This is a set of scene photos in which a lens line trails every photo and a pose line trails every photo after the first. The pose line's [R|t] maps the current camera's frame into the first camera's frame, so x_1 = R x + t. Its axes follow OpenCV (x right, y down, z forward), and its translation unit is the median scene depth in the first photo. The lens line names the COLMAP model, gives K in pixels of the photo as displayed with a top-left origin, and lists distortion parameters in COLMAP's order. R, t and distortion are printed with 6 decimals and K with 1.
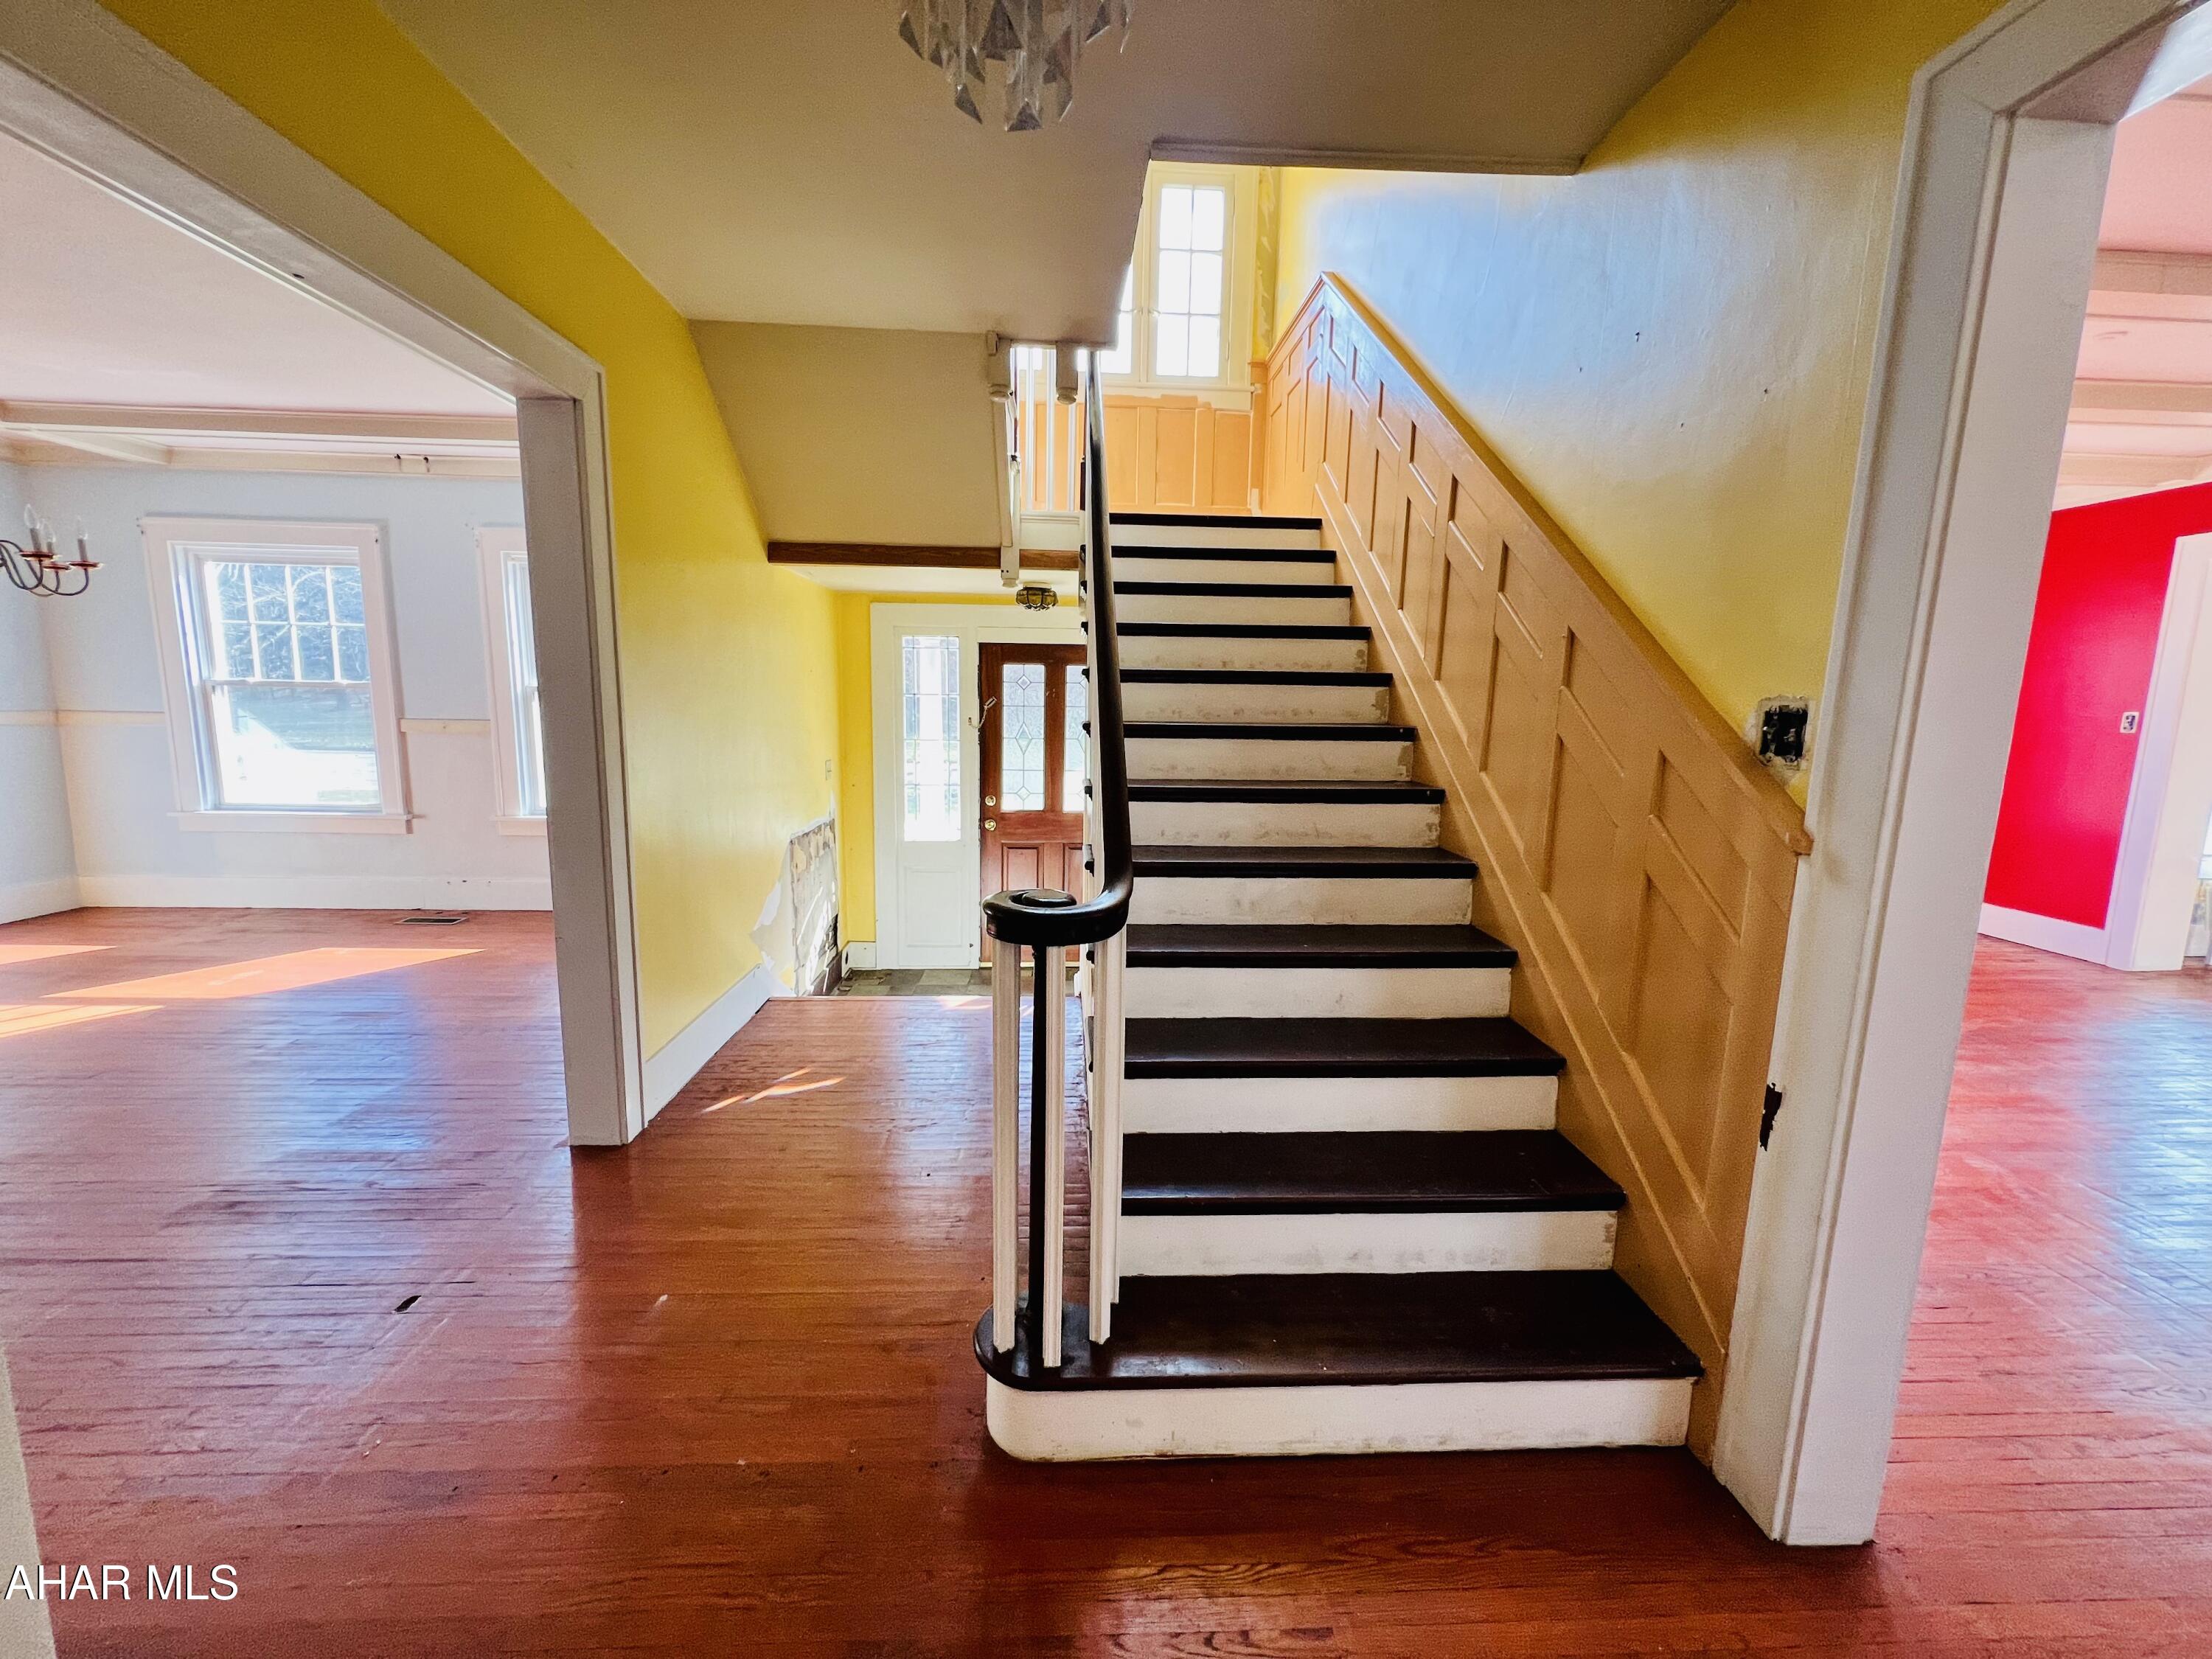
lens RADIAL K [[888.1, 0, 1106.0], [0, 888.1, 829.5], [0, 0, 1]] dist [-0.000876, 0.000250]
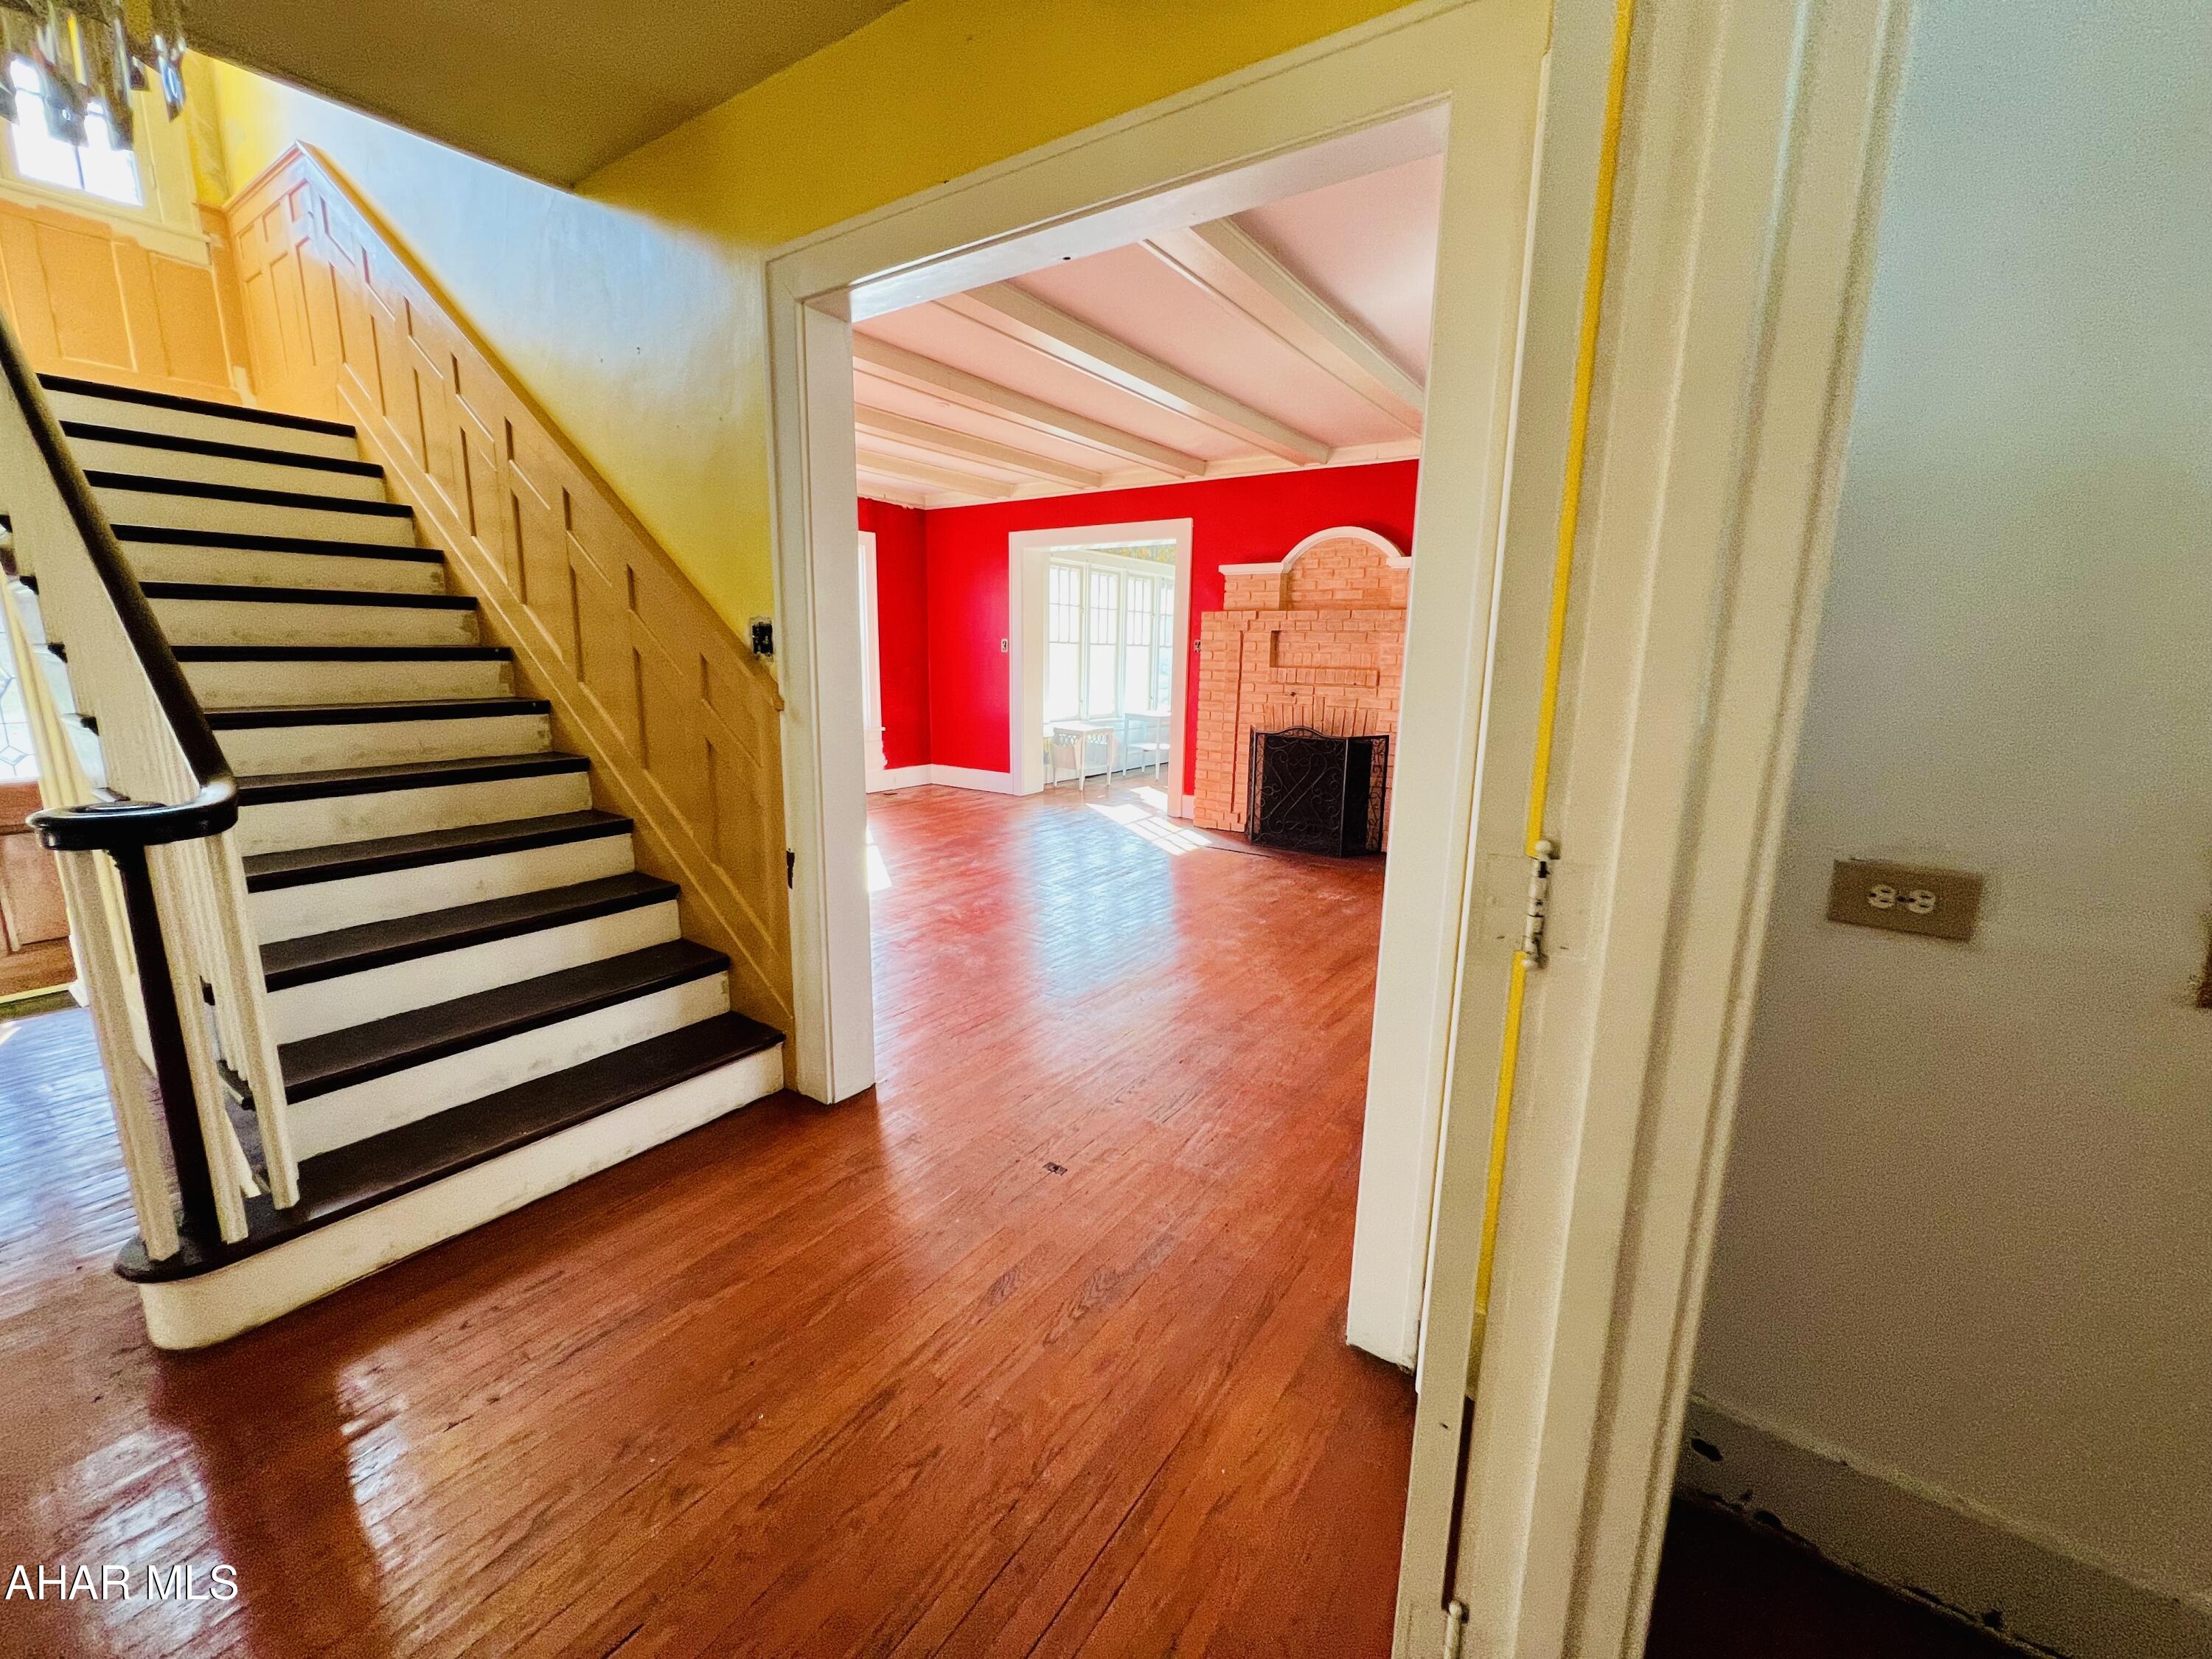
lens RADIAL K [[888.1, 0, 1106.0], [0, 888.1, 829.5], [0, 0, 1]] dist [-0.000876, 0.000250]
pose [[0.610323, -0.164861, 0.774808, -0.107227], [0.110627, 0.986258, 0.122710, 0.063928], [-0.784390, 0.010822, 0.620173, -0.305497]]
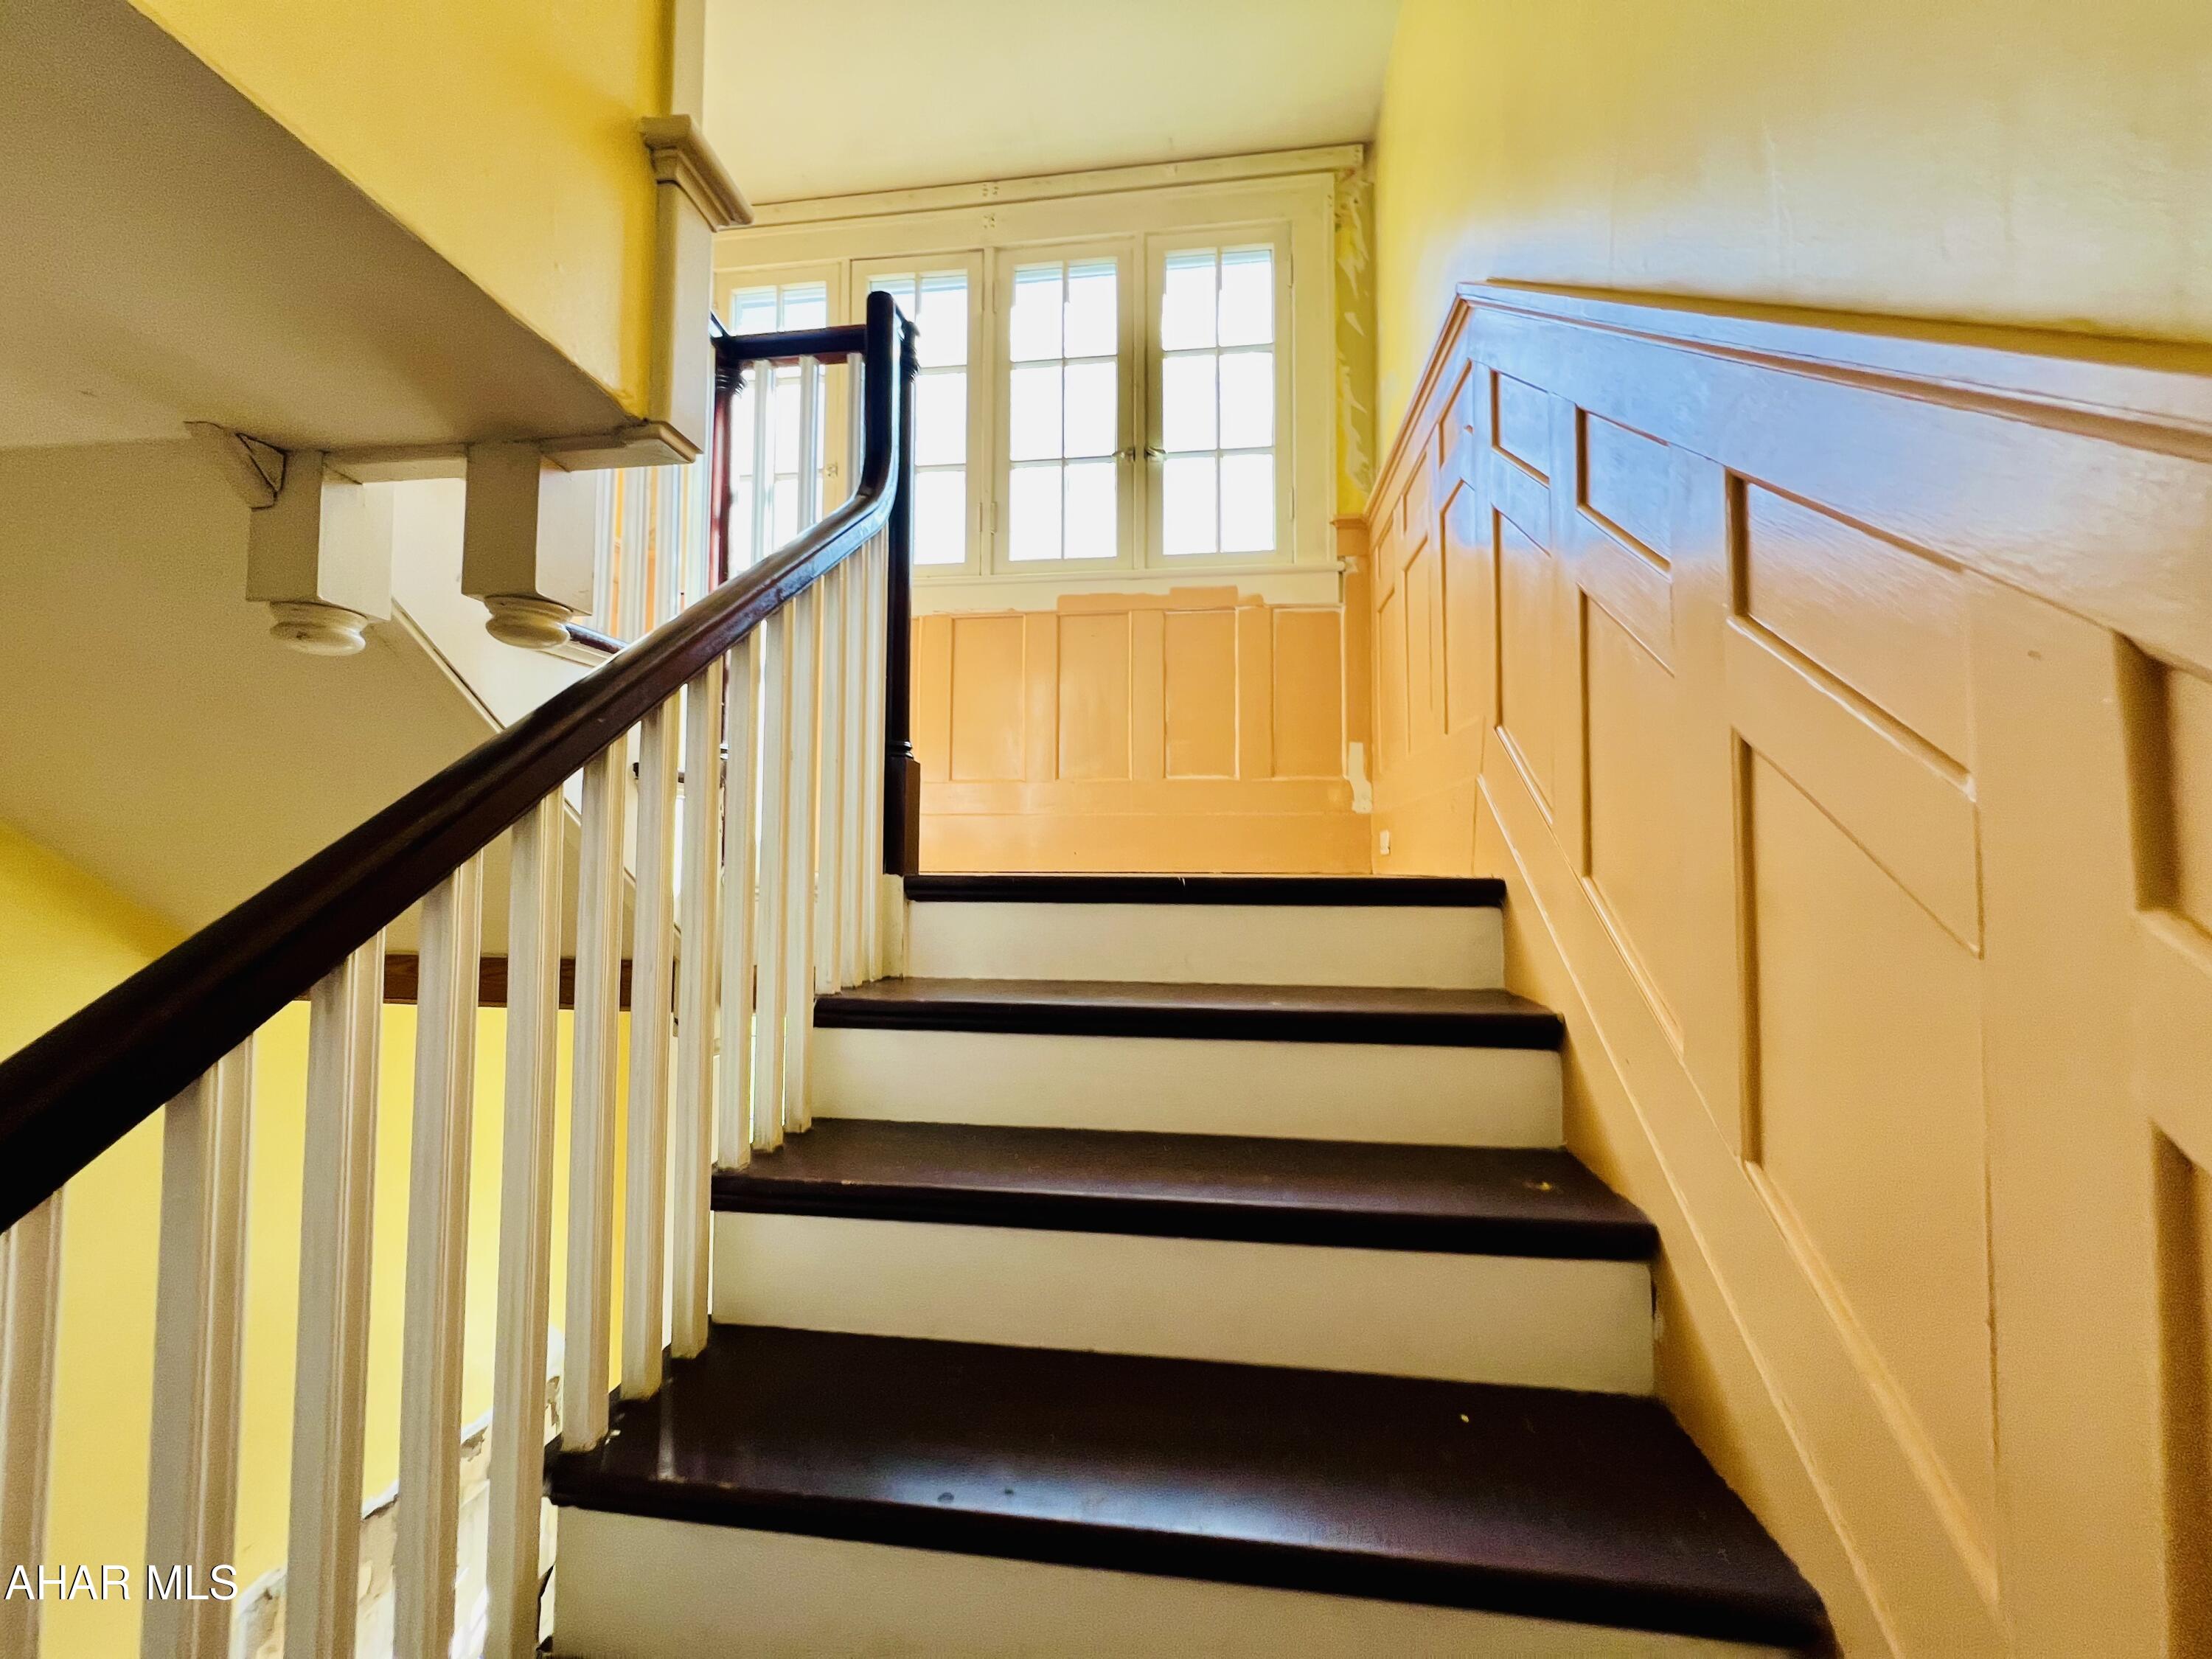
lens RADIAL K [[888.1, 0, 1106.0], [0, 888.1, 829.5], [0, 0, 1]] dist [-0.000876, 0.000250]
pose [[0.983735, -0.022345, -0.178229, 0.238240], [-0.012975, 0.980800, -0.194583, -0.475955], [0.179155, 0.193731, 0.964558, 0.992895]]
